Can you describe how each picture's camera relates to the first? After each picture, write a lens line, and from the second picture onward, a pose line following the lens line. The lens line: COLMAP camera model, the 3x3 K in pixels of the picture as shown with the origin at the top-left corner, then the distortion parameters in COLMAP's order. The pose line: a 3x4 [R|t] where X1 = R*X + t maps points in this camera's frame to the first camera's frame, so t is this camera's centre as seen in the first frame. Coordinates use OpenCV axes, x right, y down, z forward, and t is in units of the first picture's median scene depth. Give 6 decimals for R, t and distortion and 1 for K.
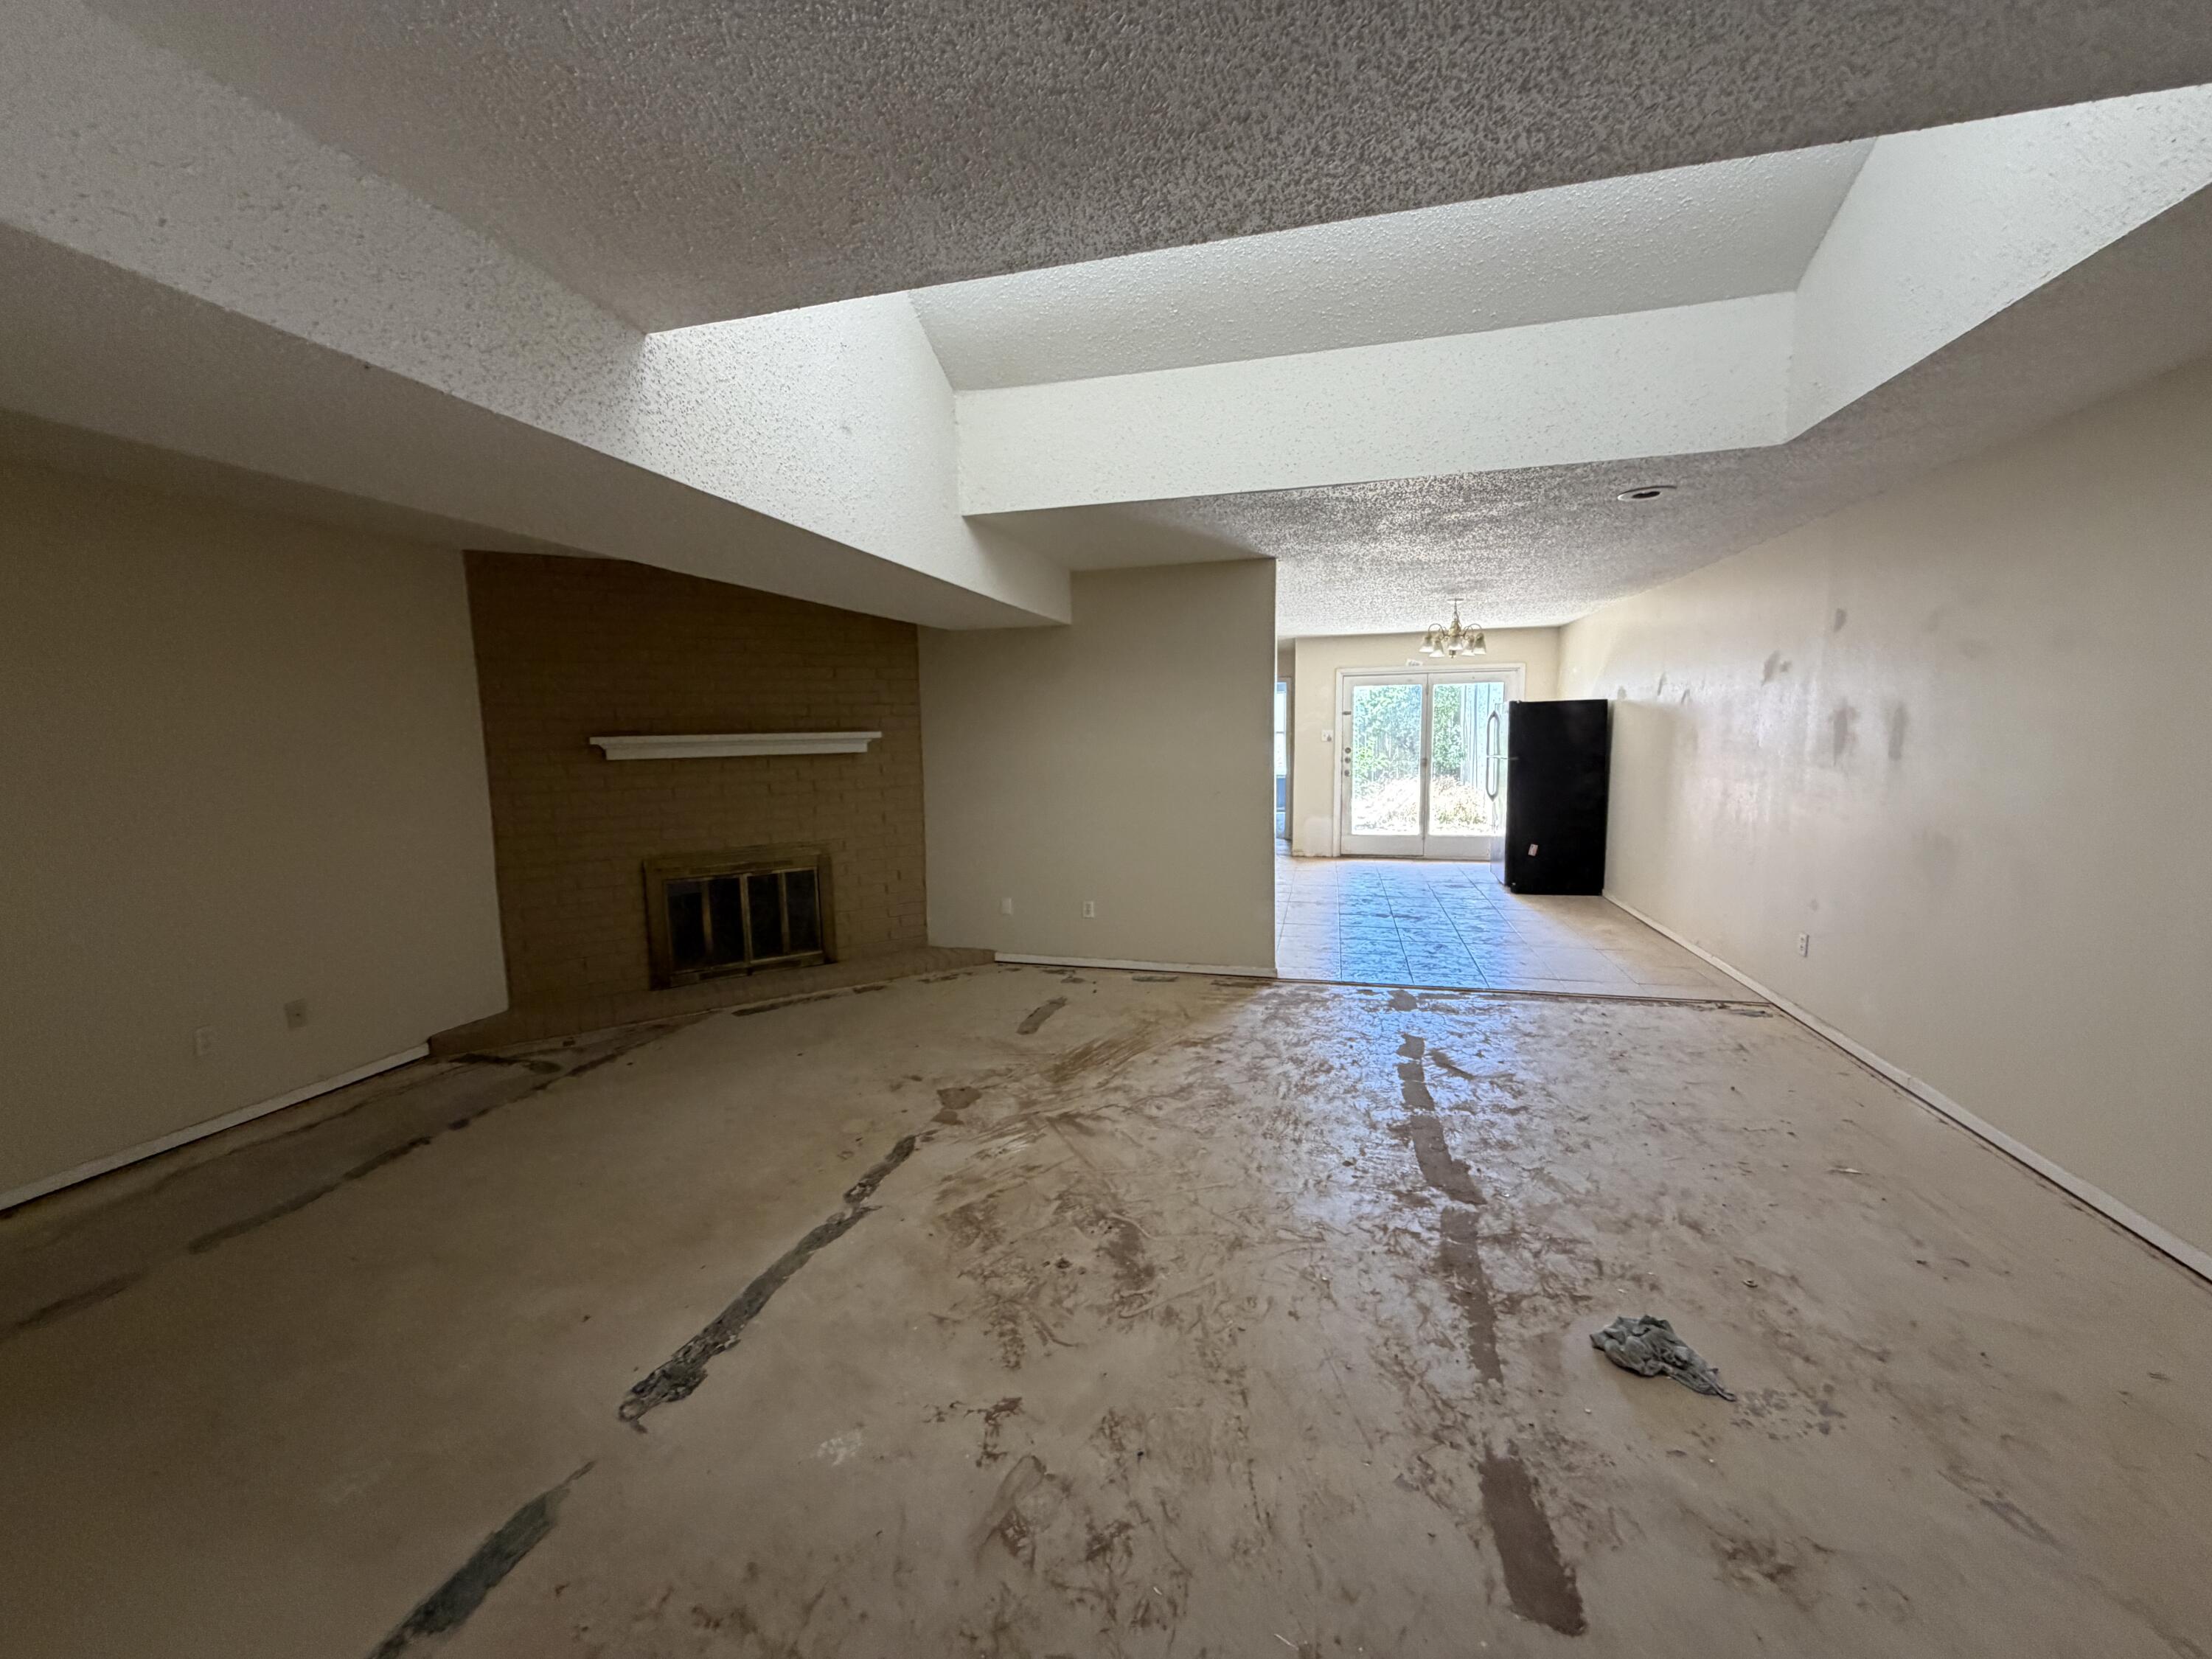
lens RADIAL K [[878.8, 0, 1110.0], [0, 878.8, 830.3], [0, 0, 1]] dist [0.000353, -0.000049]
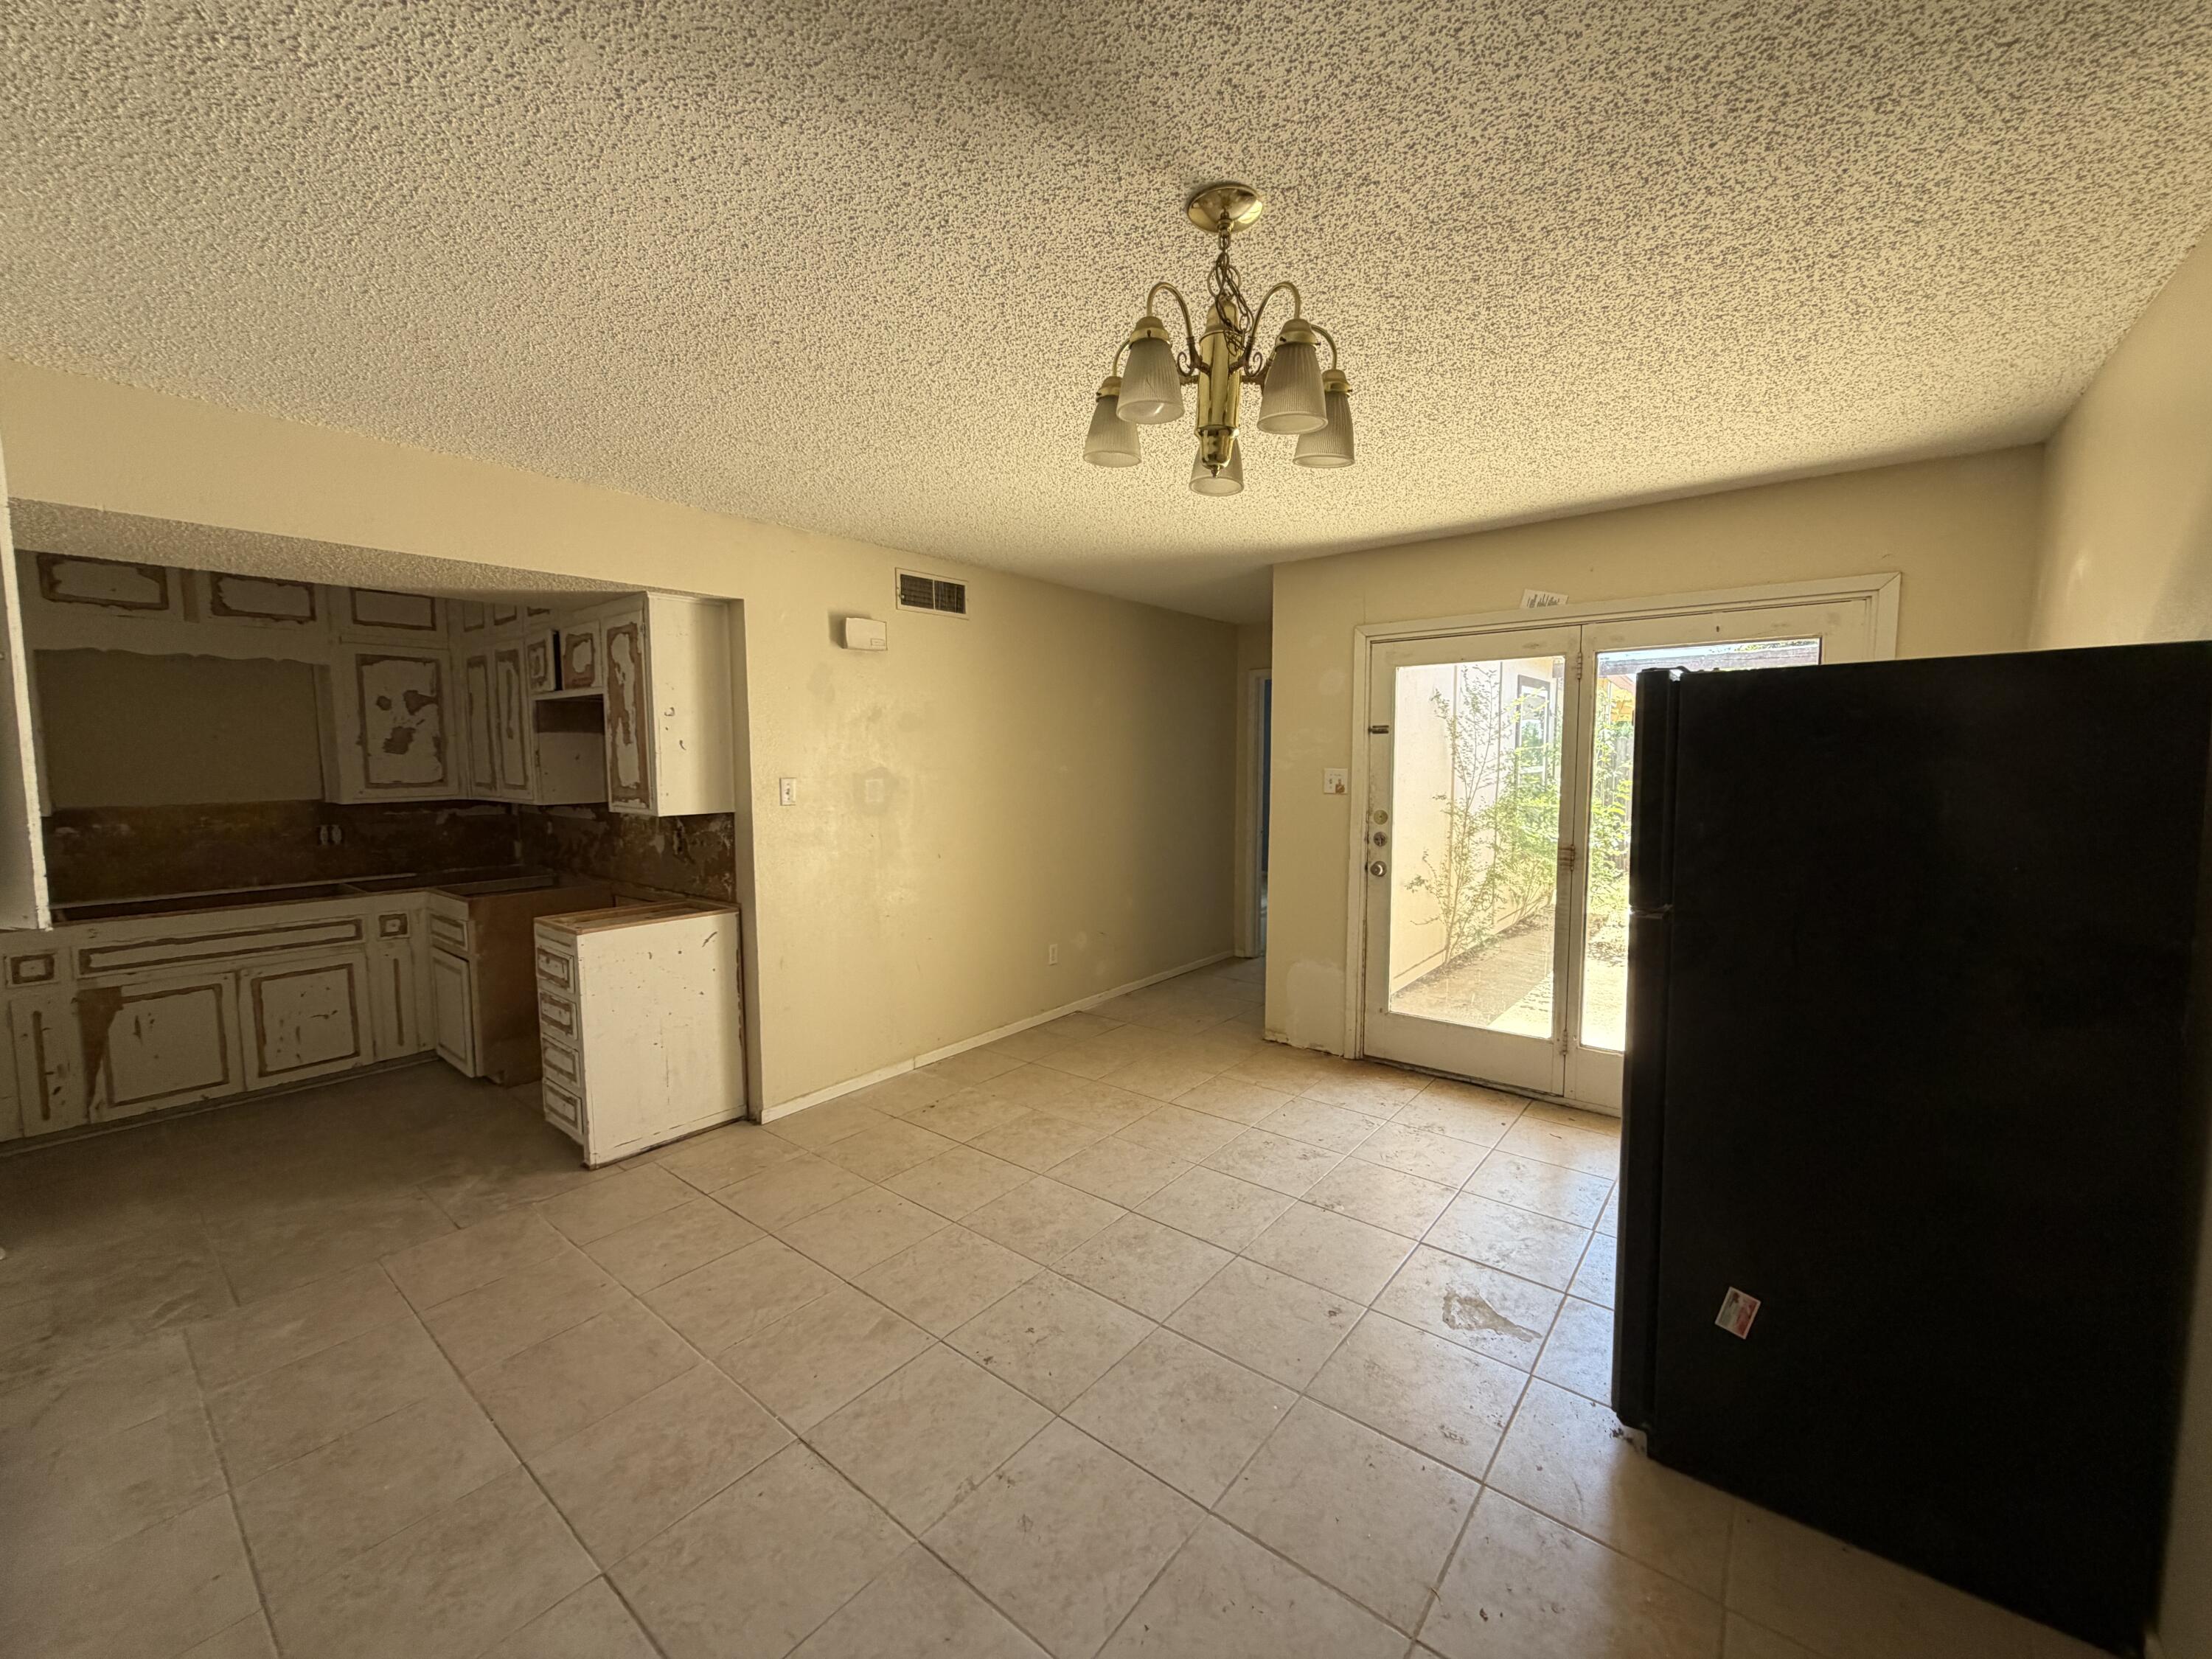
lens RADIAL K [[878.8, 0, 1097.7], [0, 878.8, 826.8], [0, 0, 1]] dist [0.000353, -0.000049]
pose [[0.907583, 0.037800, -0.418168, 0.325074], [-0.047622, 0.998780, -0.013074, -0.073633], [0.417164, 0.031779, 0.908276, 0.552299]]
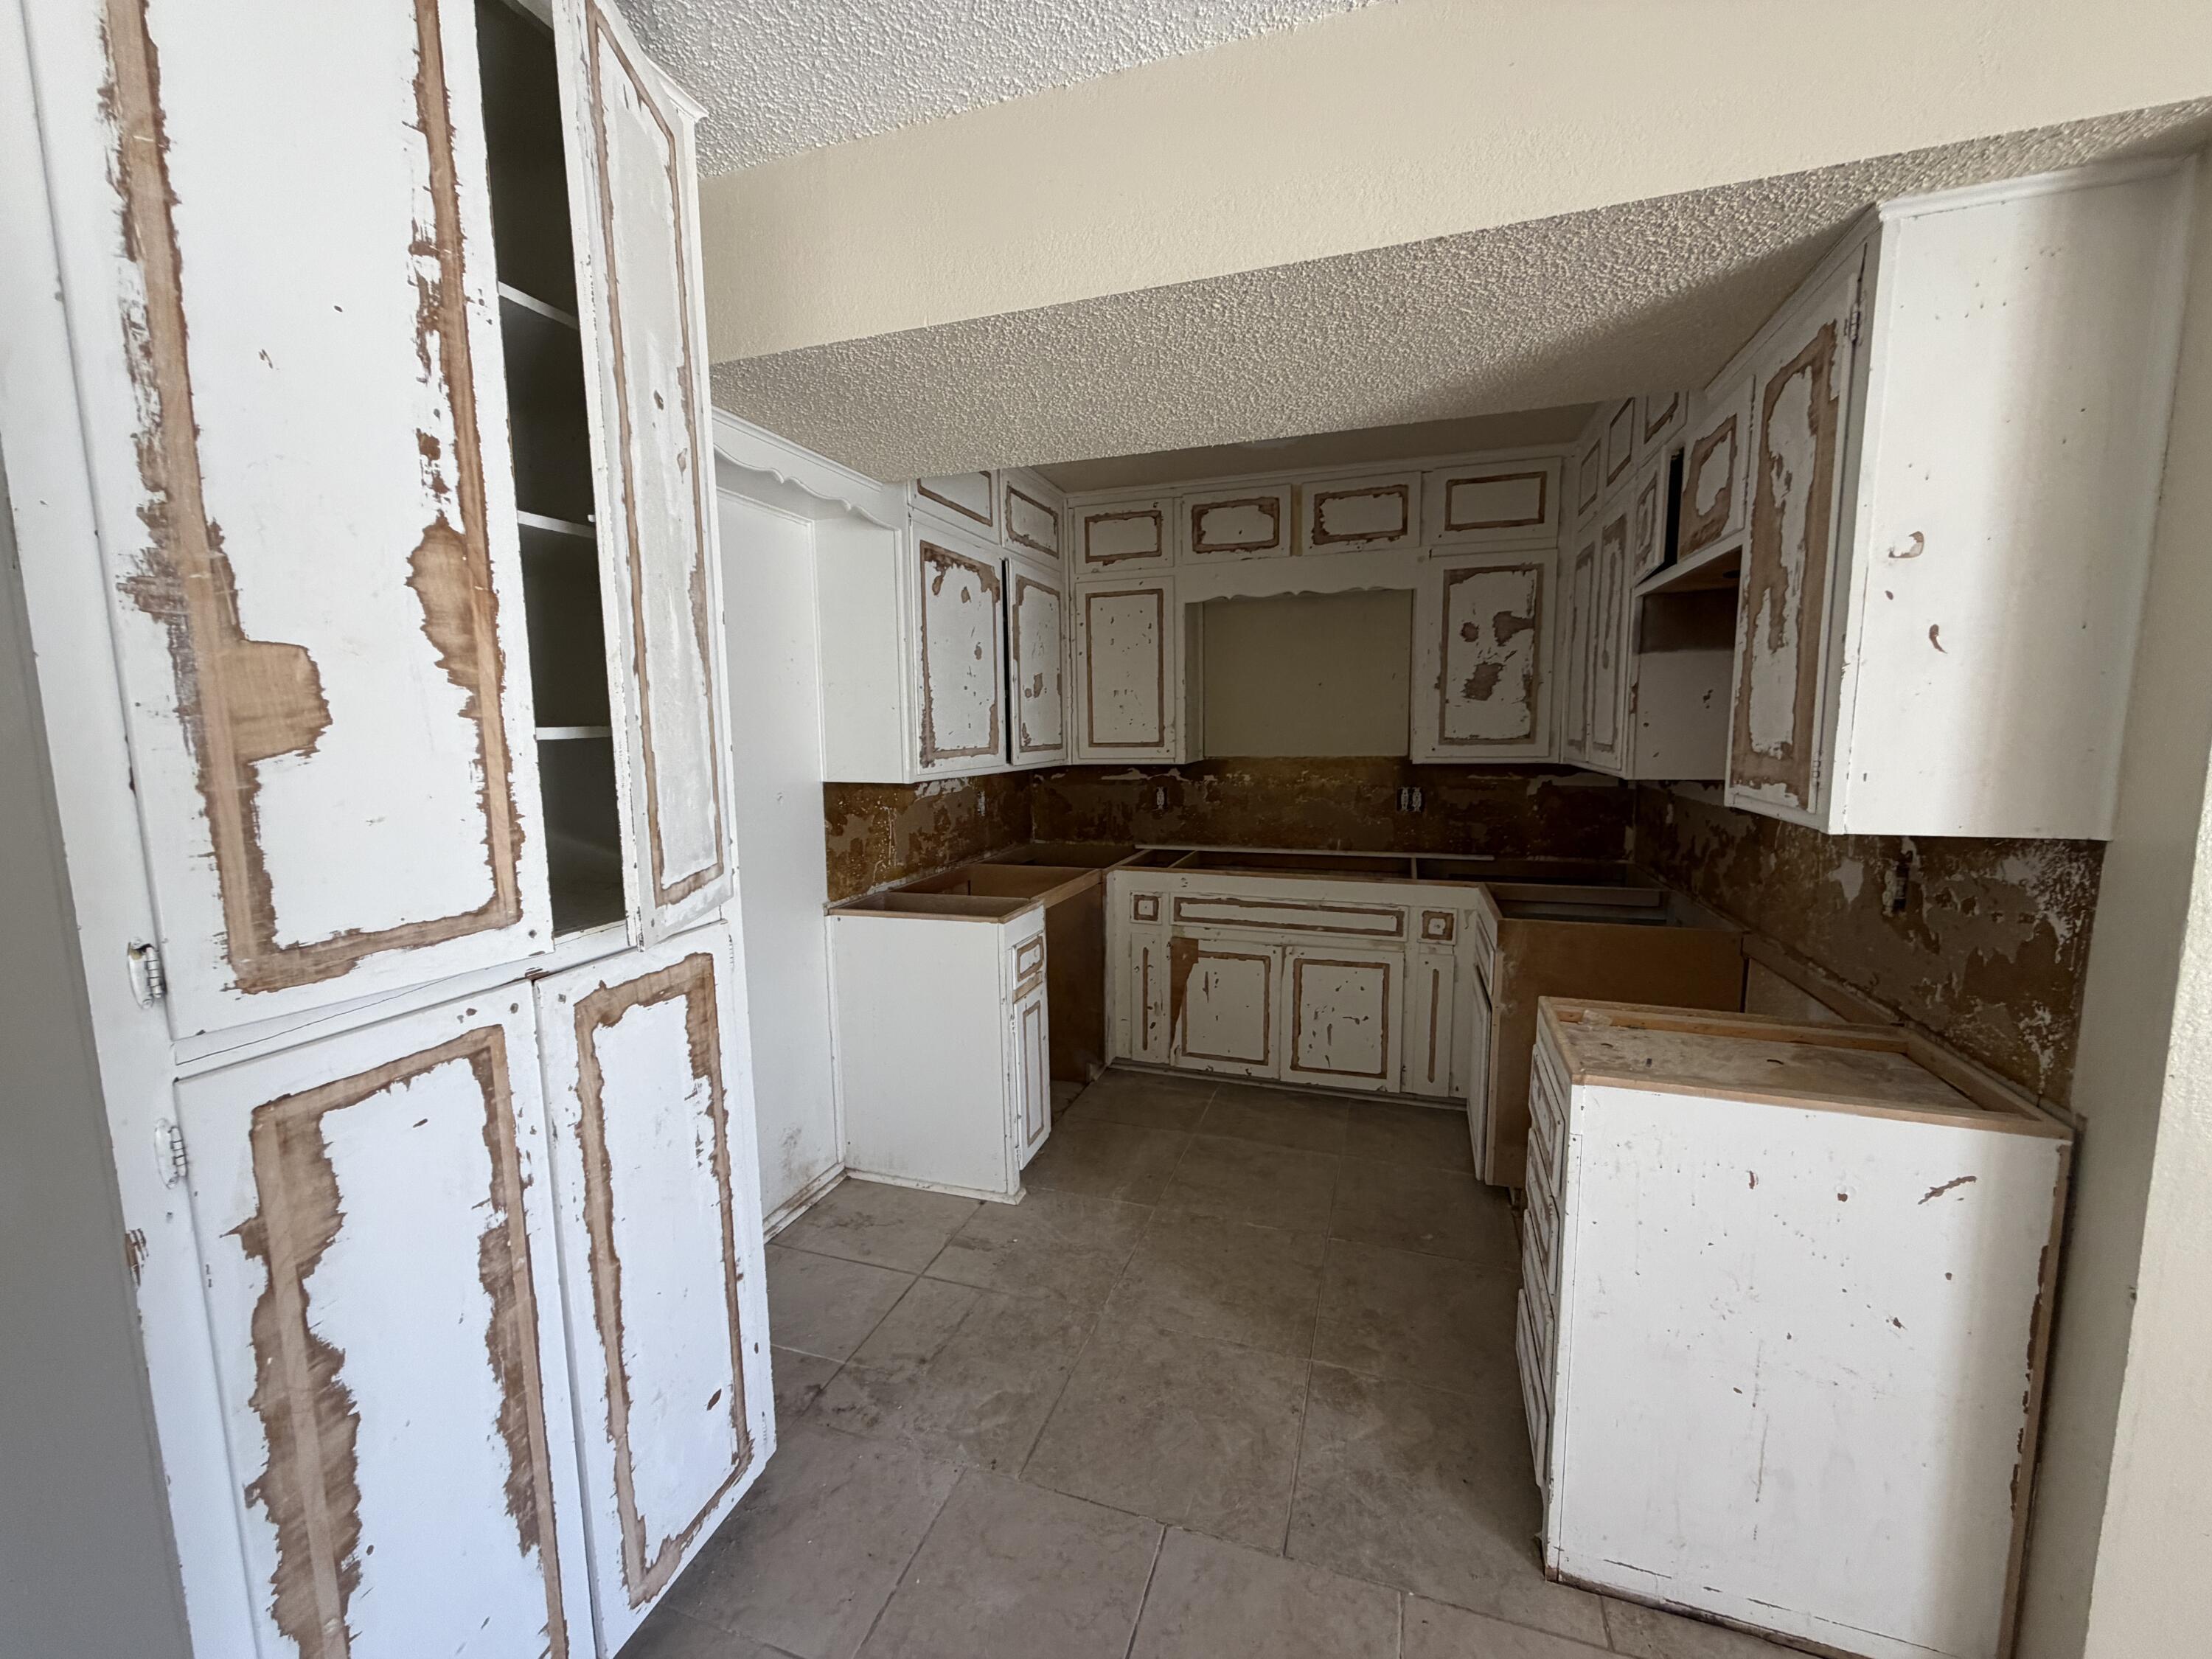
lens RADIAL K [[878.8, 0, 1100.4], [0, 878.8, 830.4], [0, 0, 1]] dist [0.000353, -0.000049]
pose [[-0.080452, 0.127317, -0.988594, 0.112356], [-0.095425, 0.986269, 0.134784, -0.084168], [0.992180, 0.105181, -0.067198, 0.738413]]
